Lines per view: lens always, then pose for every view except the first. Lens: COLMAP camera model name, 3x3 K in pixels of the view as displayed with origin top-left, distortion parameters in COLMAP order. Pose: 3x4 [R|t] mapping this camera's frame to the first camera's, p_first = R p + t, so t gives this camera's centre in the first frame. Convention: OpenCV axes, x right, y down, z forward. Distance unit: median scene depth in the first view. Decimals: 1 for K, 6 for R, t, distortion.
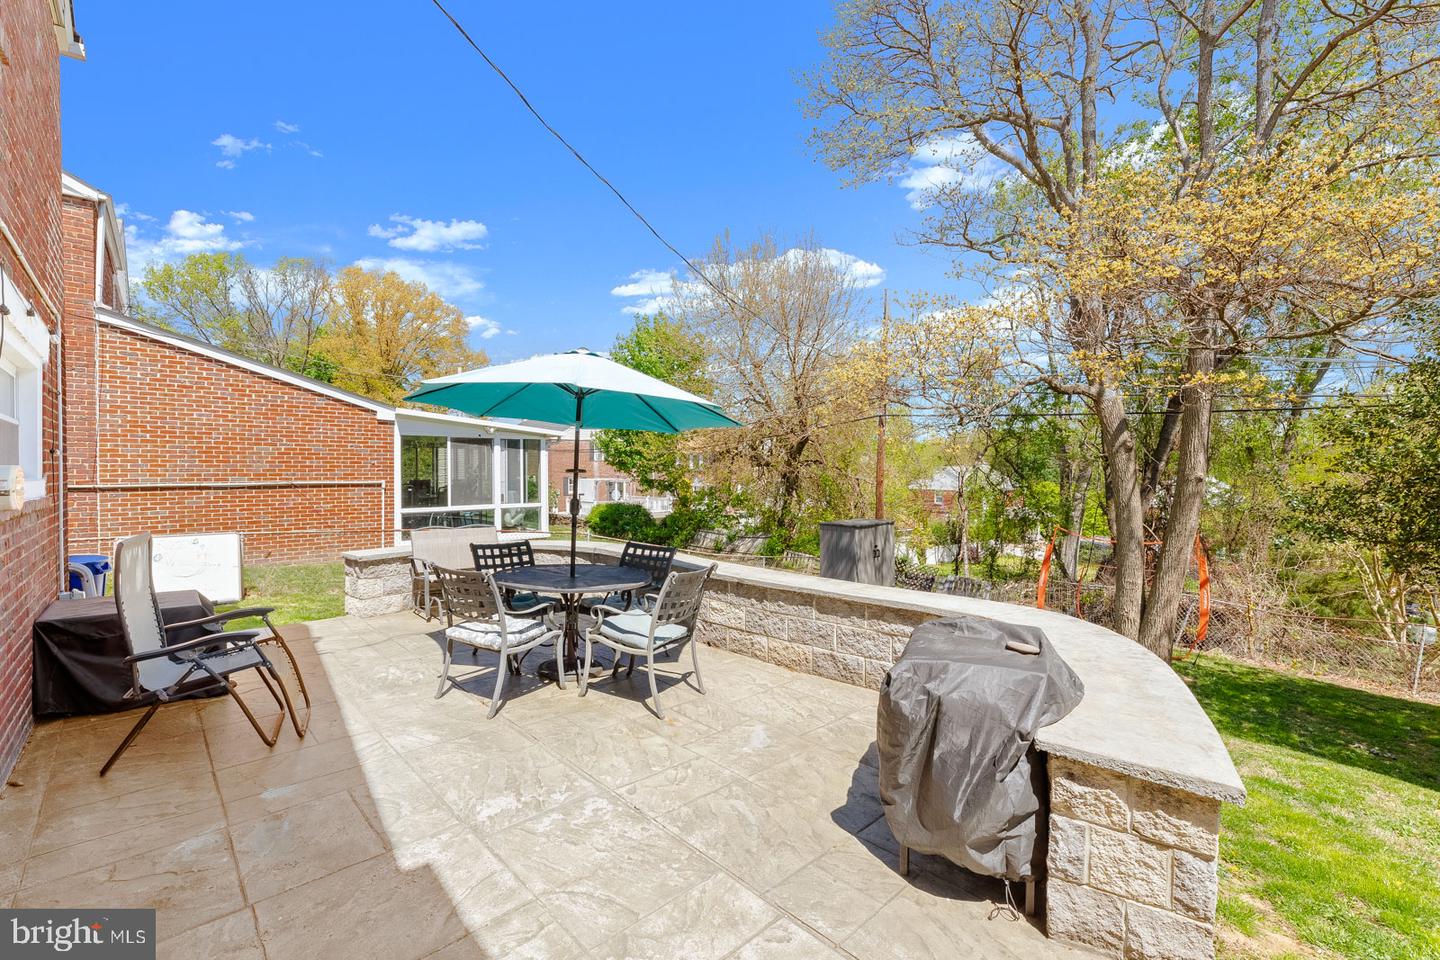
lens RADIAL K [[586.3, 0, 718.3], [0, 586.3, 470.8], [0, 0, 1]] dist [0.000098, 0.000046]
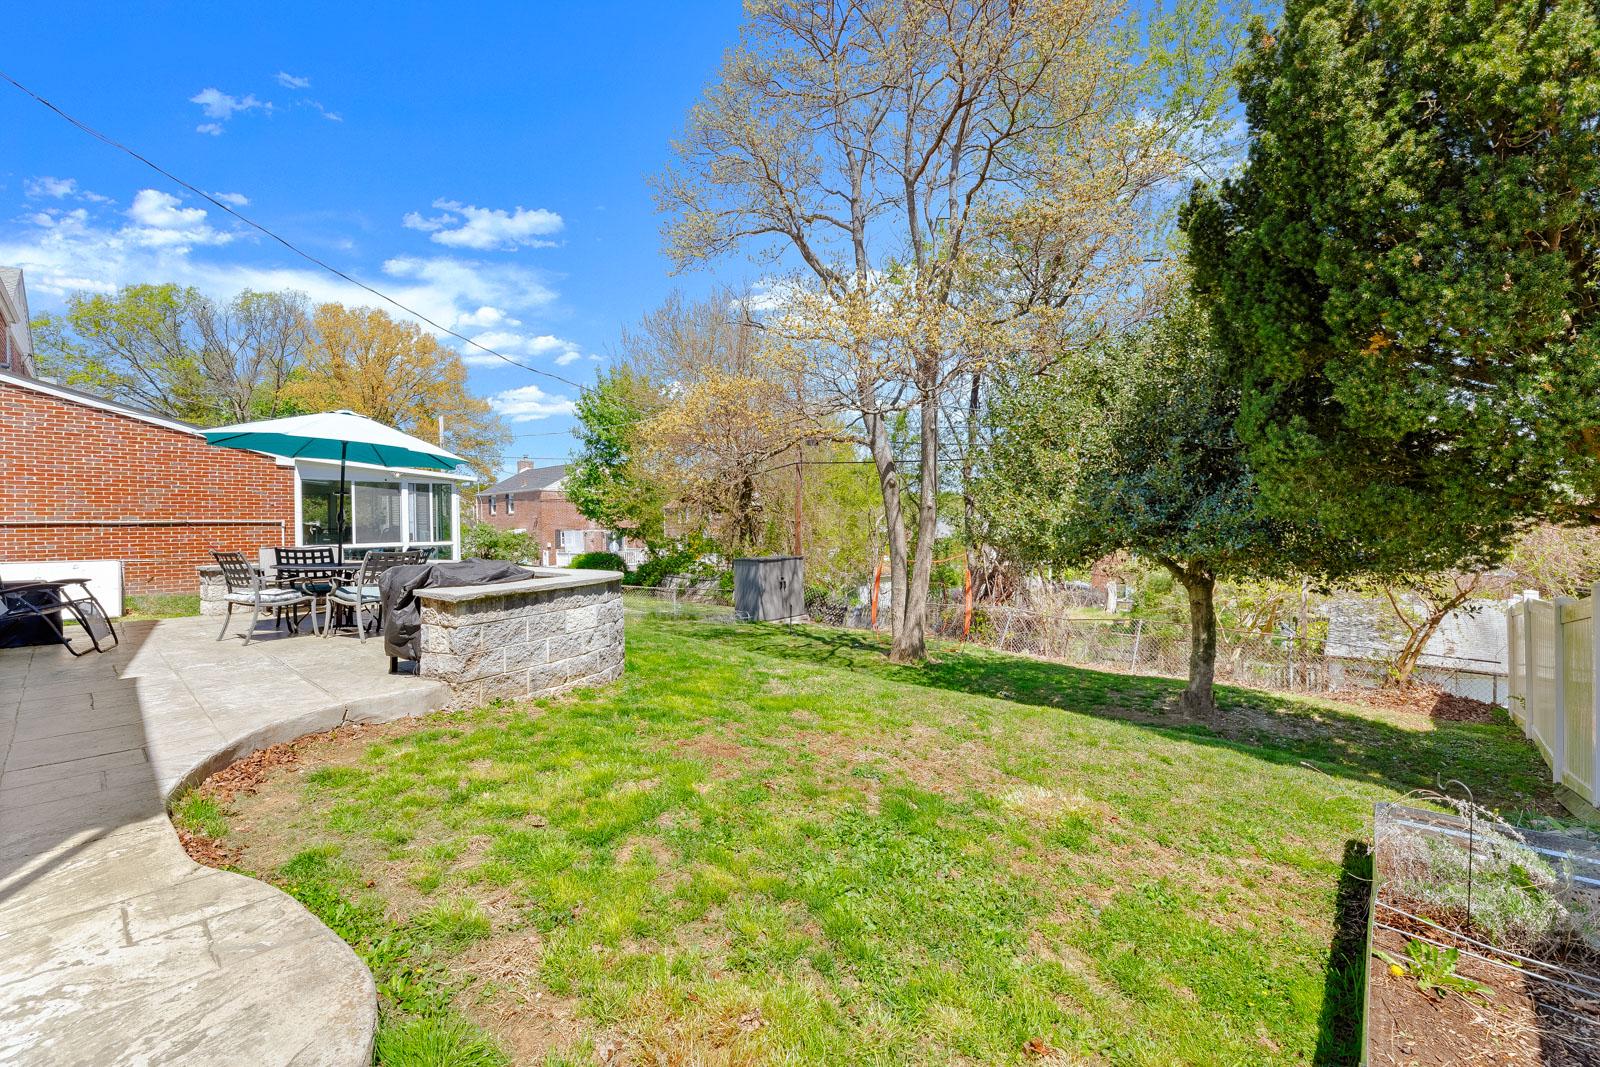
lens RADIAL K [[609.5, 0, 822.6], [0, 609.5, 522.8], [0, 0, 1]] dist [-0.000214, 0.000123]
pose [[0.993882, -0.011197, 0.109882, 0.317698], [0.011600, 0.999928, -0.003027, 0.037414], [-0.109841, 0.004283, 0.993940, -0.259436]]
